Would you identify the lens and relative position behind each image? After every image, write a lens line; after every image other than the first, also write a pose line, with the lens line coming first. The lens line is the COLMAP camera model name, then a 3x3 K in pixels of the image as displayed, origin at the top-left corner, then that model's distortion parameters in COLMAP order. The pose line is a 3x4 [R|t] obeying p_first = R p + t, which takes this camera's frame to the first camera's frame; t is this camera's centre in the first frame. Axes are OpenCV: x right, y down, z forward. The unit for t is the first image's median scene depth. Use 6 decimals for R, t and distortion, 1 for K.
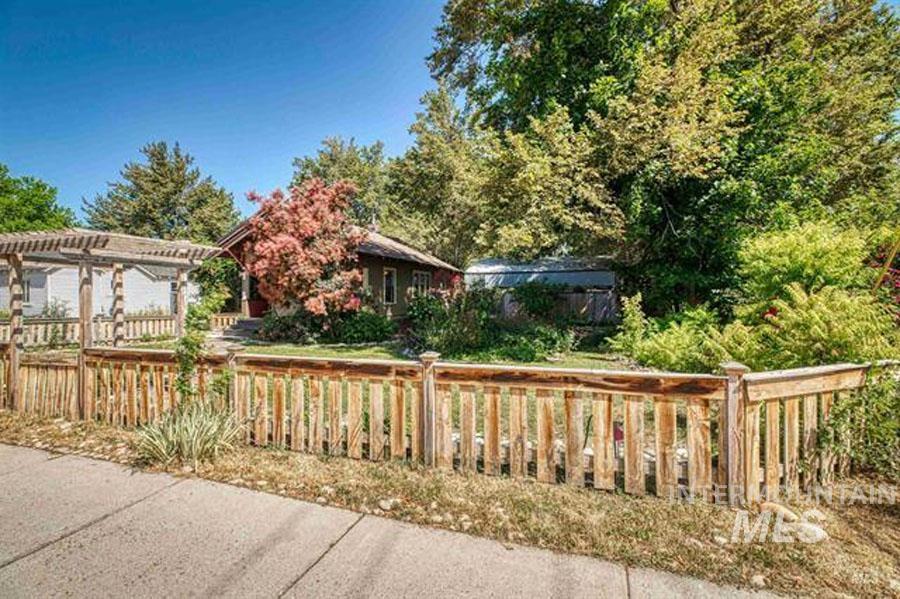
lens RADIAL K [[404.8, 0, 450.0], [0, 404.8, 299.5], [0, 0, 1]] dist [-0.019848, -0.000057]
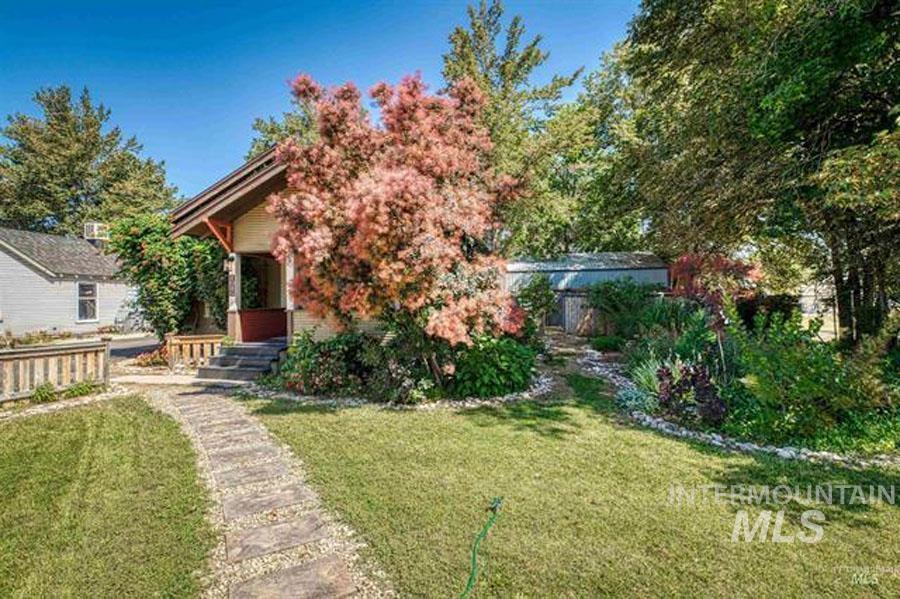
lens RADIAL K [[438.8, 0, 447.1], [0, 438.8, 294.4], [0, 0, 1]] dist [-0.014092, -0.000233]
pose [[0.993540, -0.004050, 0.113410, -0.255825], [0.006676, 0.999718, -0.022785, -0.005915], [-0.113286, 0.023395, 0.993287, 0.324503]]
